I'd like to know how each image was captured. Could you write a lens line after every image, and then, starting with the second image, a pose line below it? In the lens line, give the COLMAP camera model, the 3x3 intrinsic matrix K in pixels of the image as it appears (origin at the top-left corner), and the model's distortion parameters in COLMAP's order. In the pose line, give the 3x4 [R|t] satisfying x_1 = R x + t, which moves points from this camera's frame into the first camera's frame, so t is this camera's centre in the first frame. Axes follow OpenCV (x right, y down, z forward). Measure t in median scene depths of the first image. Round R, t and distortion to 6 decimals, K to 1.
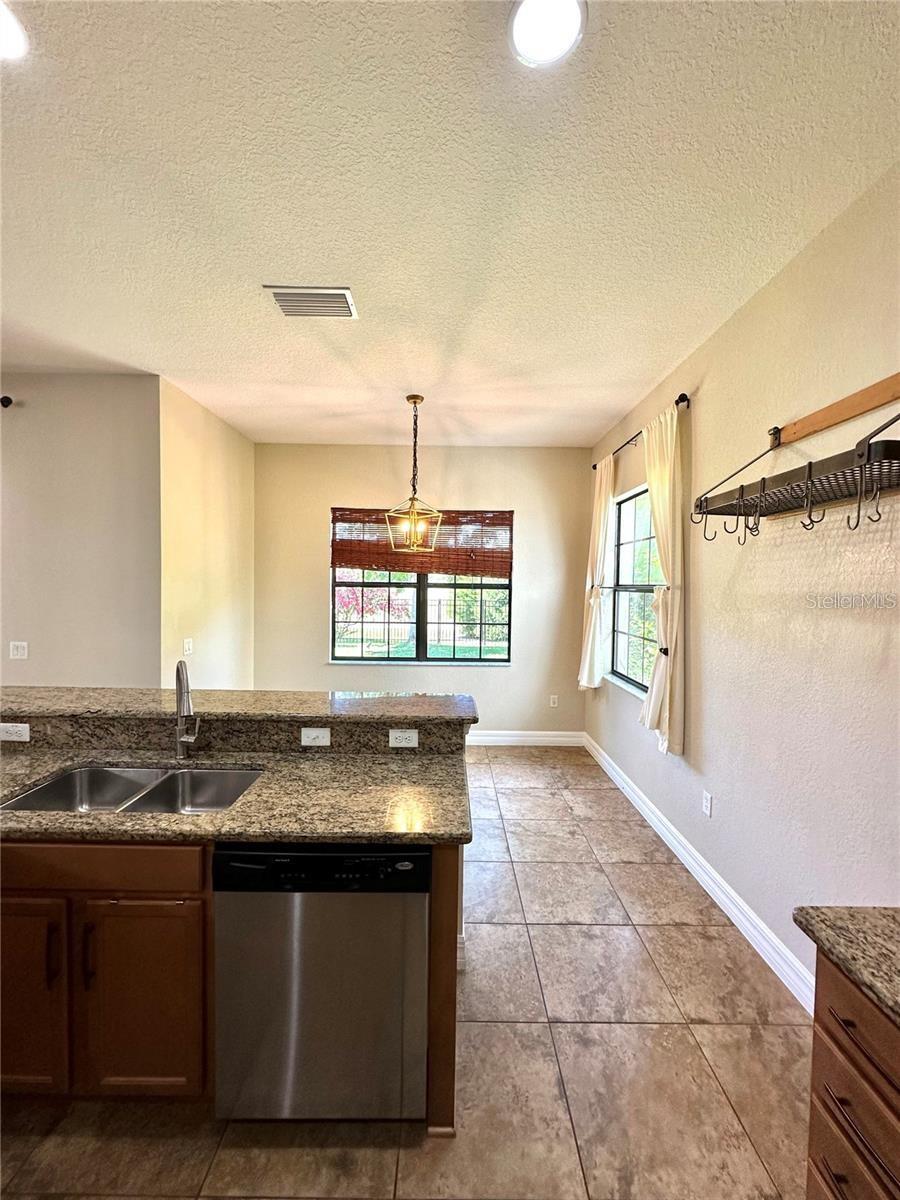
lens RADIAL K [[477.8, 0, 449.5], [0, 477.8, 601.2], [0, 0, 1]] dist [-0.002995, 0.000917]
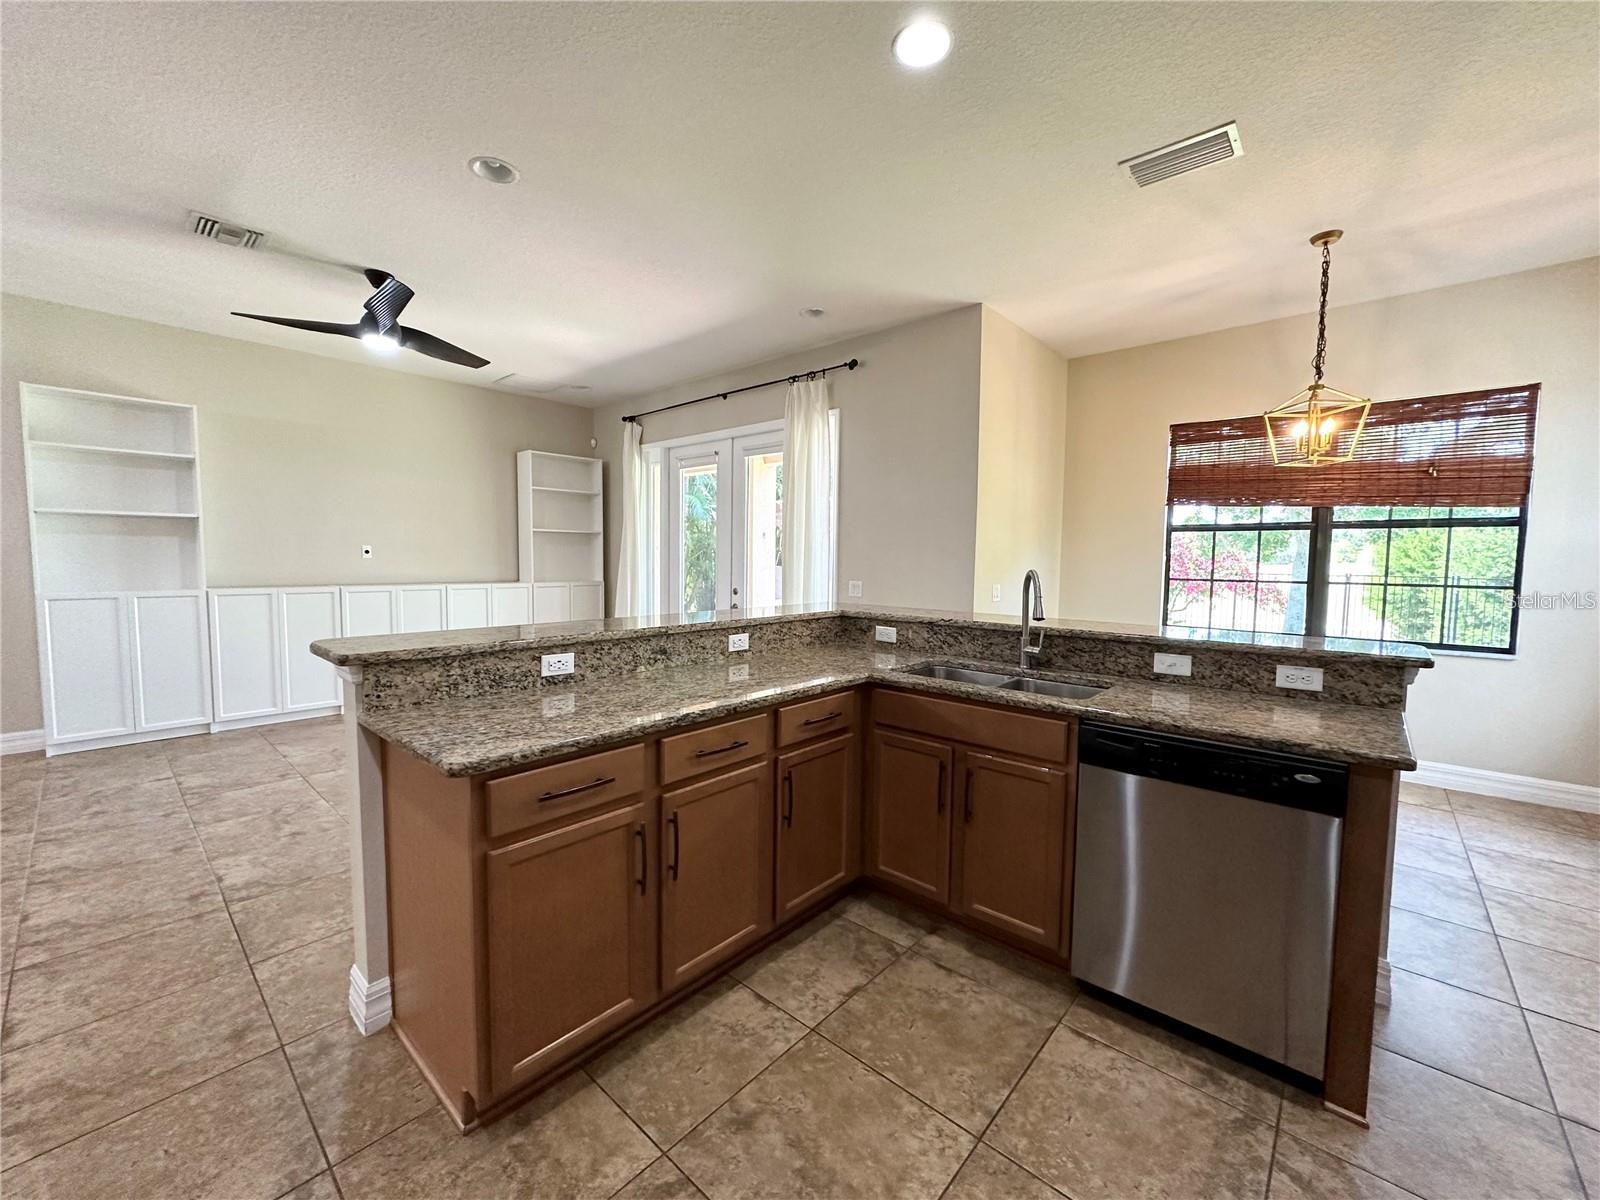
lens RADIAL K [[637.1, 0, 801.2], [0, 637.1, 600.4], [0, 0, 1]] dist [-0.002995, 0.000917]
pose [[0.746115, 0.037670, -0.664750, -0.012539], [-0.021084, 0.999234, 0.032960, 0.111710], [0.665483, -0.010577, 0.746338, -0.254292]]
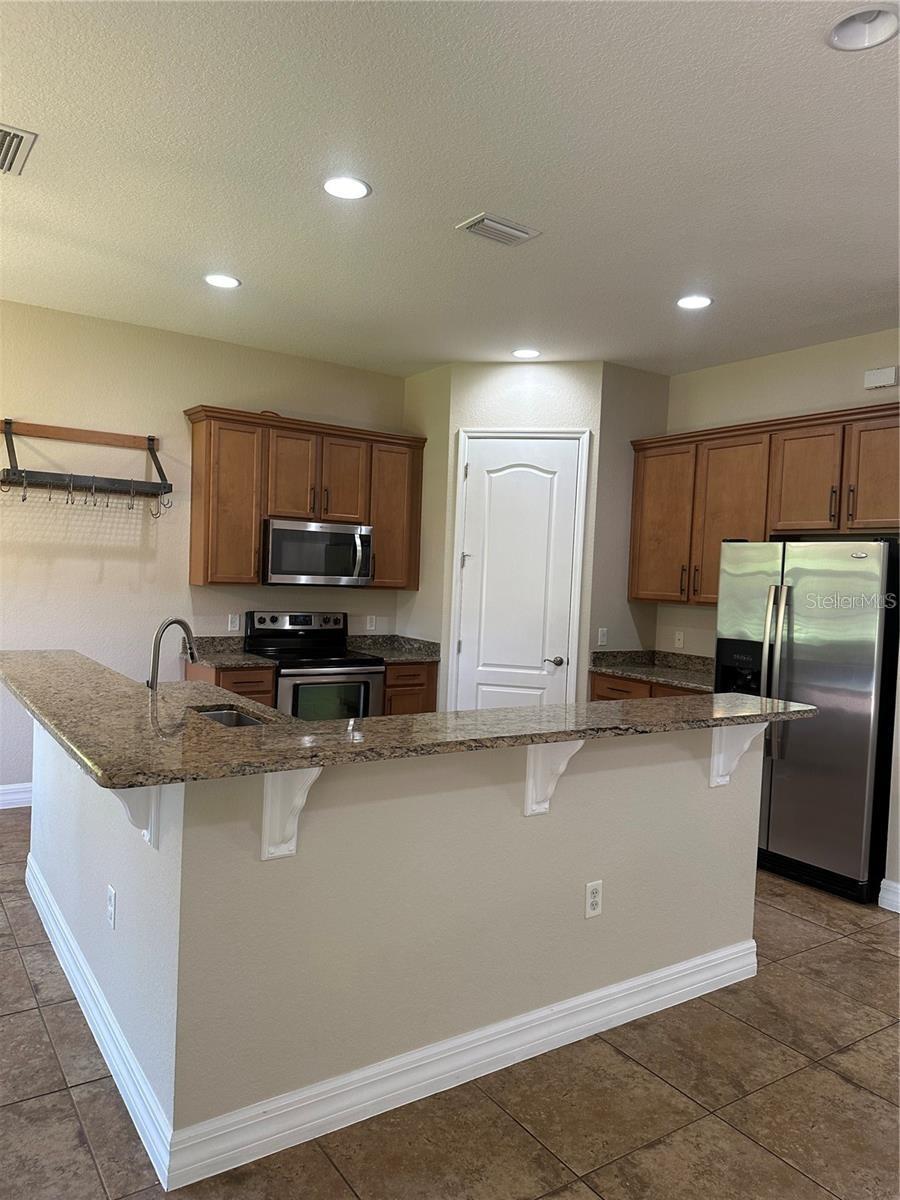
lens RADIAL K [[839.4, 0, 449.6], [0, 839.4, 594.6], [0, 0, 1]] dist [0.034145, -0.045170]
pose [[-0.549287, -0.060166, 0.833465, -1.706286], [-0.021844, 0.998098, 0.057654, -0.024996], [-0.835348, 0.013462, -0.549556, 1.063080]]
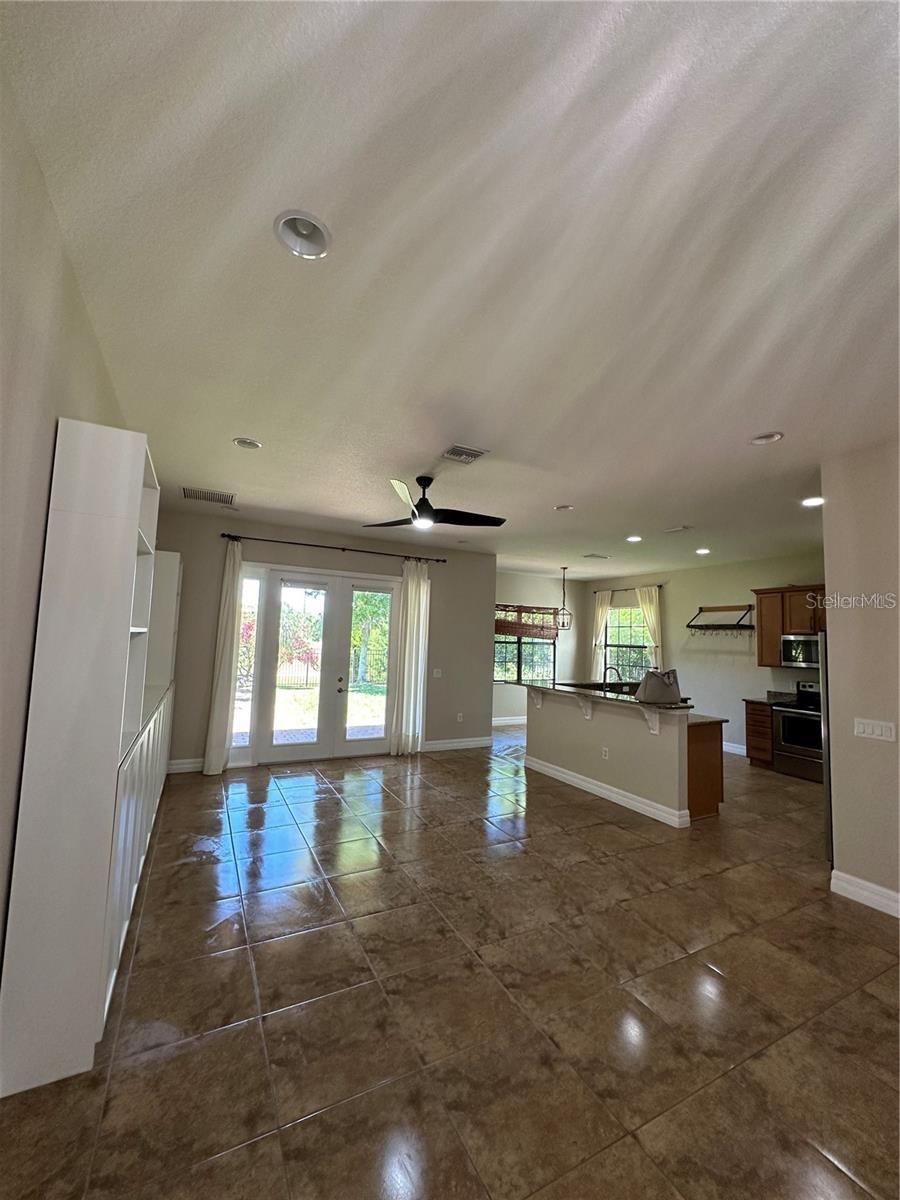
lens RADIAL K [[477.8, 0, 448.8], [0, 477.8, 598.7], [0, 0, 1]] dist [-0.002995, 0.000917]
pose [[0.886414, 0.053053, 0.459843, -2.459479], [-0.002247, 0.993892, -0.110336, 0.008365], [-0.462887, 0.096770, 0.881119, -1.255677]]
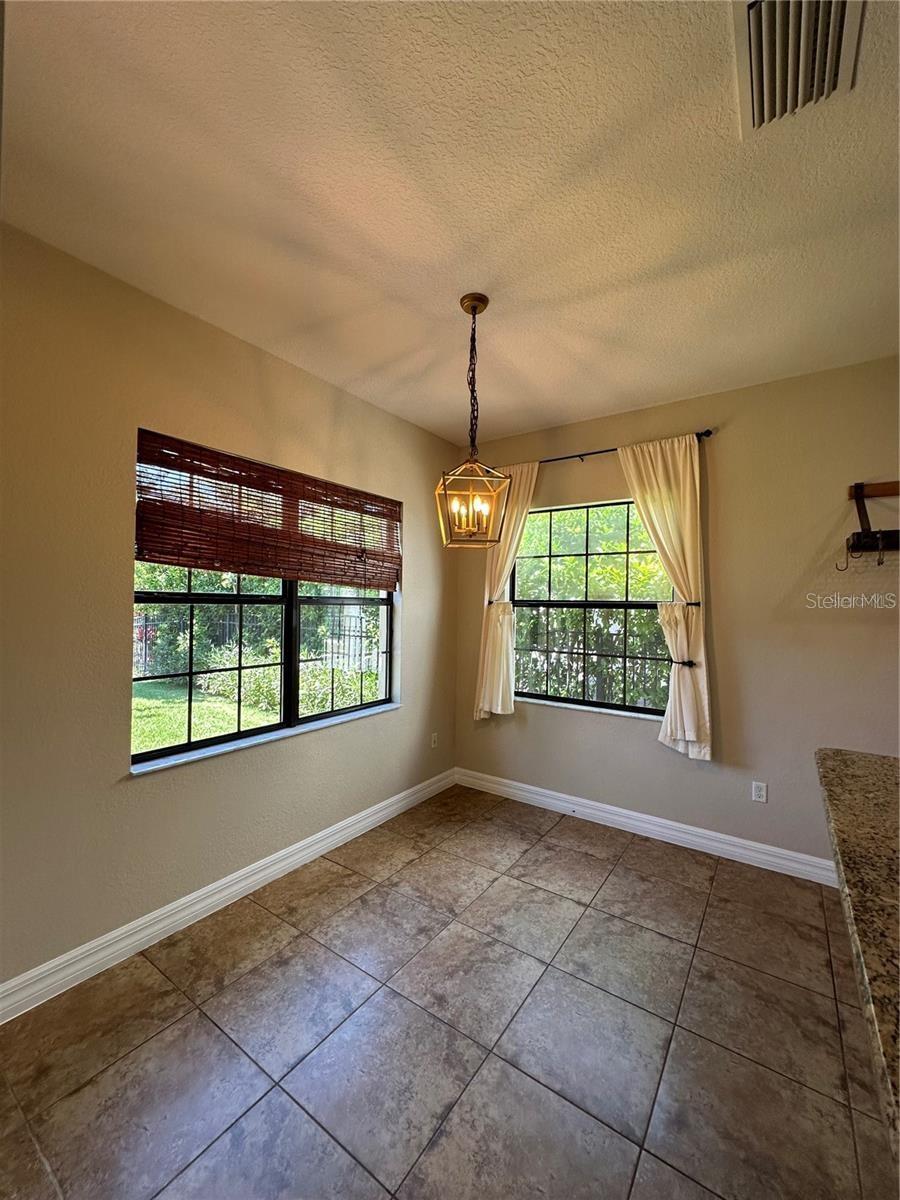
lens RADIAL K [[477.8, 0, 450.2], [0, 477.8, 601.3], [0, 0, 1]] dist [-0.002995, 0.000917]
pose [[0.578486, -0.001252, 0.815691, -0.856576], [0.021374, 0.999679, -0.013624, -0.036934], [-0.815412, 0.025316, 0.578327, 0.963685]]
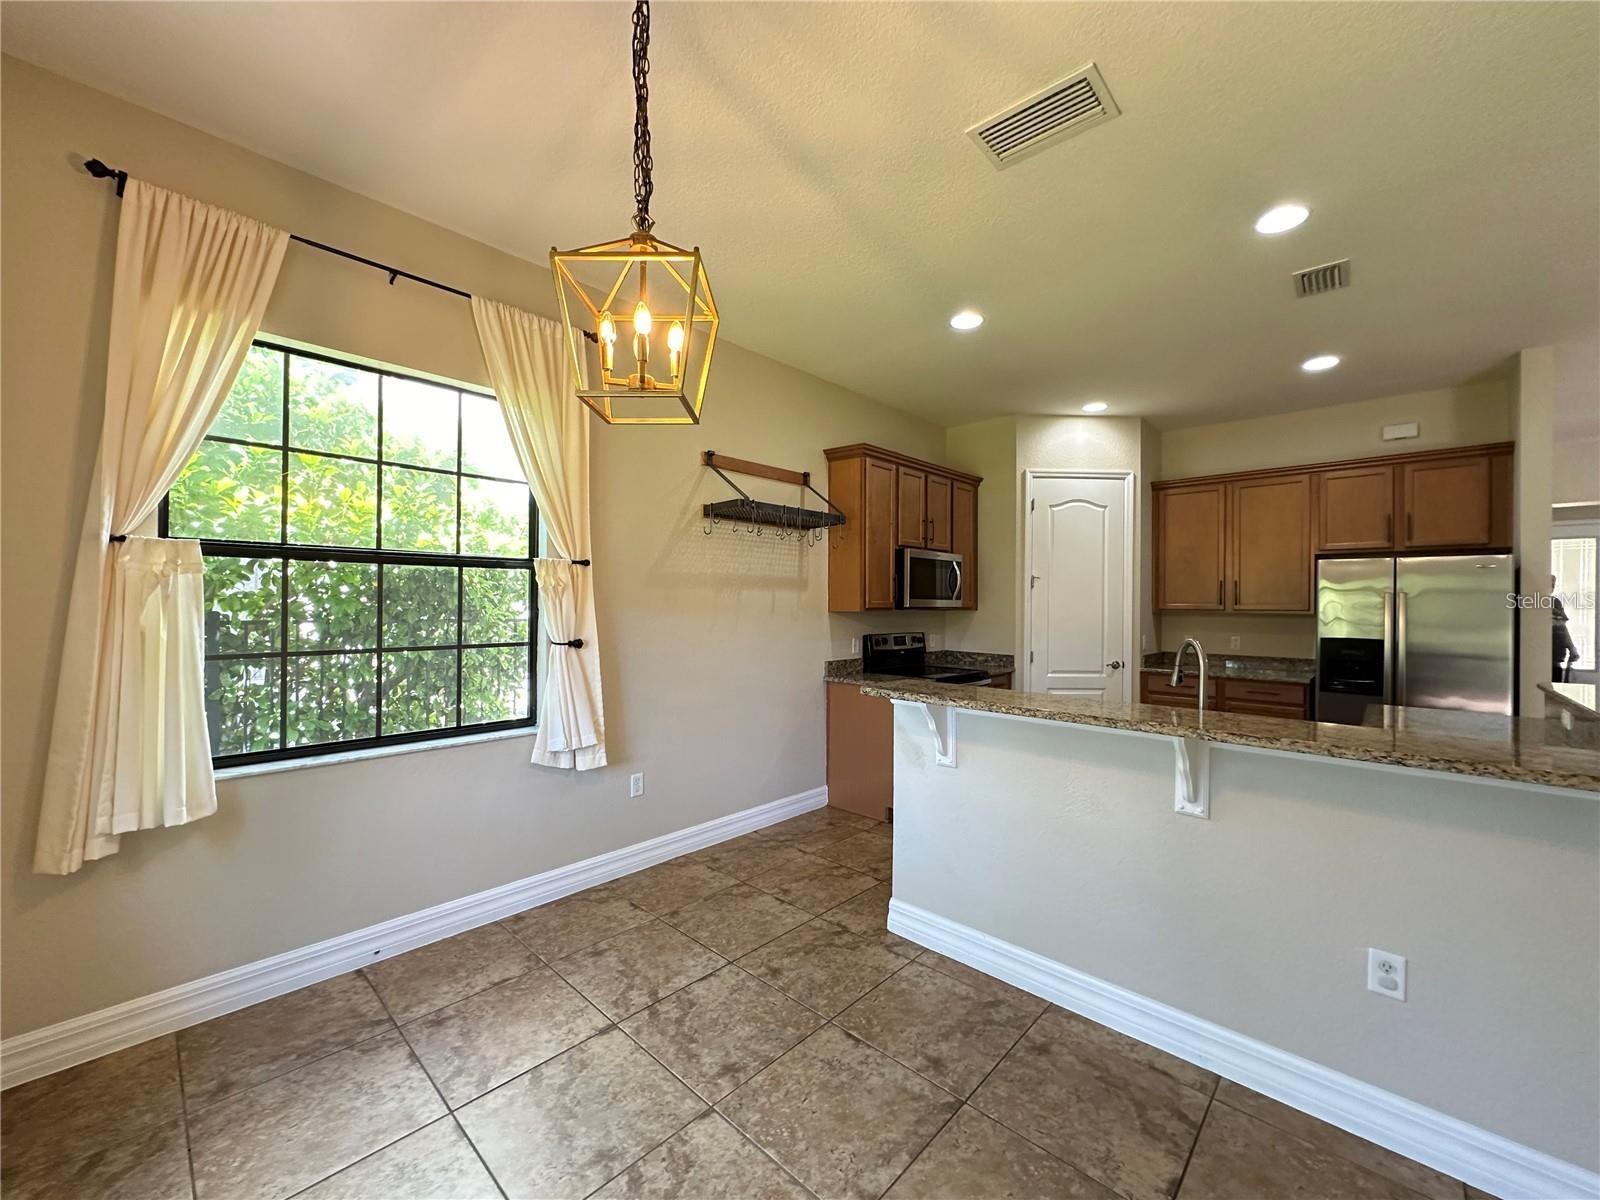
lens RADIAL K [[637.1, 0, 799.7], [0, 637.1, 601.5], [0, 0, 1]] dist [-0.002995, 0.000917]
pose [[-0.726178, -0.021140, 0.687181, -0.620265], [0.003490, 0.999401, 0.034433, 0.001852], [-0.687498, 0.027402, -0.725669, 1.771963]]
